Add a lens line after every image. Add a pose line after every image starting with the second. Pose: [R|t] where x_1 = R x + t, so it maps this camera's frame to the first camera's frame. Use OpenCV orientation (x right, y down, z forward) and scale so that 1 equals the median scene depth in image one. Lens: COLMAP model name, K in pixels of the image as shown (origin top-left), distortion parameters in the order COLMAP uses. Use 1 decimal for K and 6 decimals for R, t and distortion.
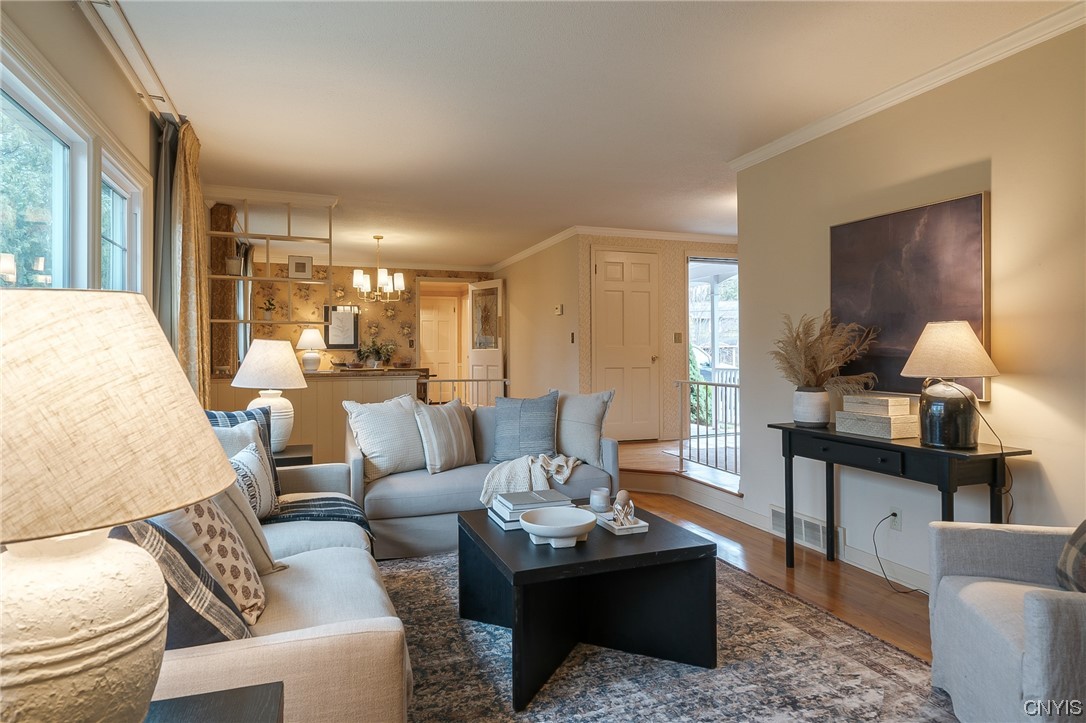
lens RADIAL K [[607.8, 0, 535.2], [0, 607.8, 356.0], [0, 0, 1]] dist [0.001765, -0.000096]
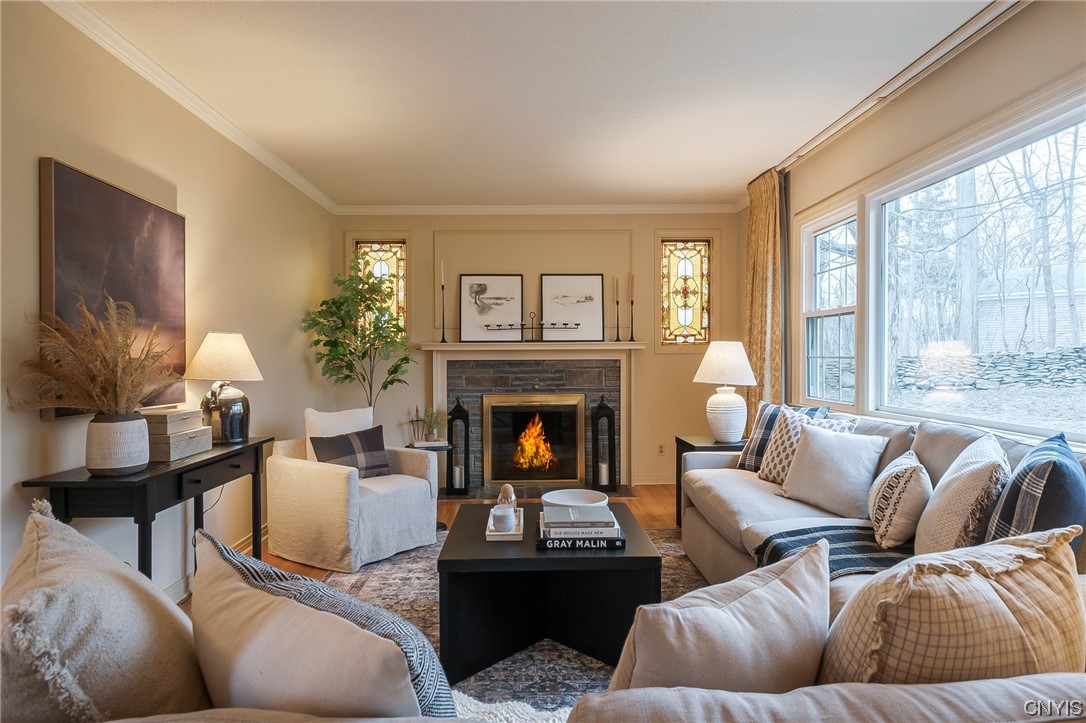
lens RADIAL K [[608.3, 0, 545.3], [0, 608.3, 366.2], [0, 0, 1]] dist [0.002506, 0.000402]
pose [[-0.951212, 0.006883, 0.308461, -0.183533], [0.013472, 0.999724, 0.019236, -0.005958], [-0.308243, 0.022453, -0.951043, 1.442199]]
